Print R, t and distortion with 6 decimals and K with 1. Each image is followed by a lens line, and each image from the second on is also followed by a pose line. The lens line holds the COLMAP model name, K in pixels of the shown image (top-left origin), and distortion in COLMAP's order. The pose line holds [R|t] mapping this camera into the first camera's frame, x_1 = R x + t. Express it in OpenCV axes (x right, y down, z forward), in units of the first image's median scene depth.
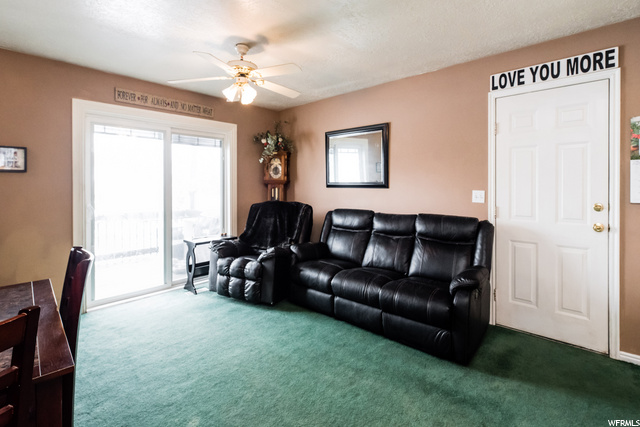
lens RADIAL K [[322.0, 0, 293.5], [0, 322.0, 198.1], [0, 0, 1]] dist [0.017691, 0.000452]
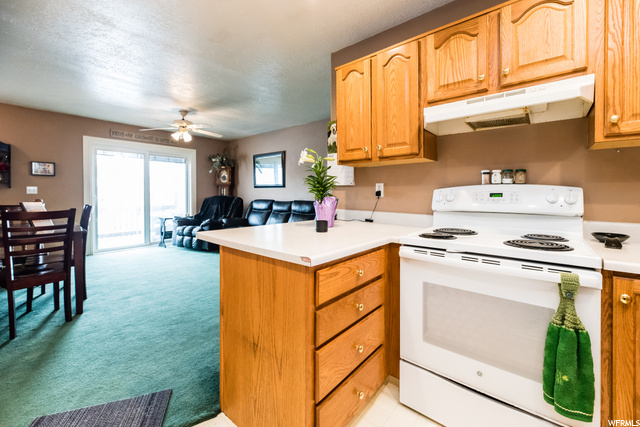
lens RADIAL K [[261.9, 0, 336.2], [0, 261.9, 202.4], [0, 0, 1]] dist [-0.001525, 0.001098]
pose [[0.984755, -0.011055, 0.173598, 0.350444], [0.011510, 0.999932, -0.001615, 0.062518], [-0.173568, 0.003589, 0.984815, -0.526808]]
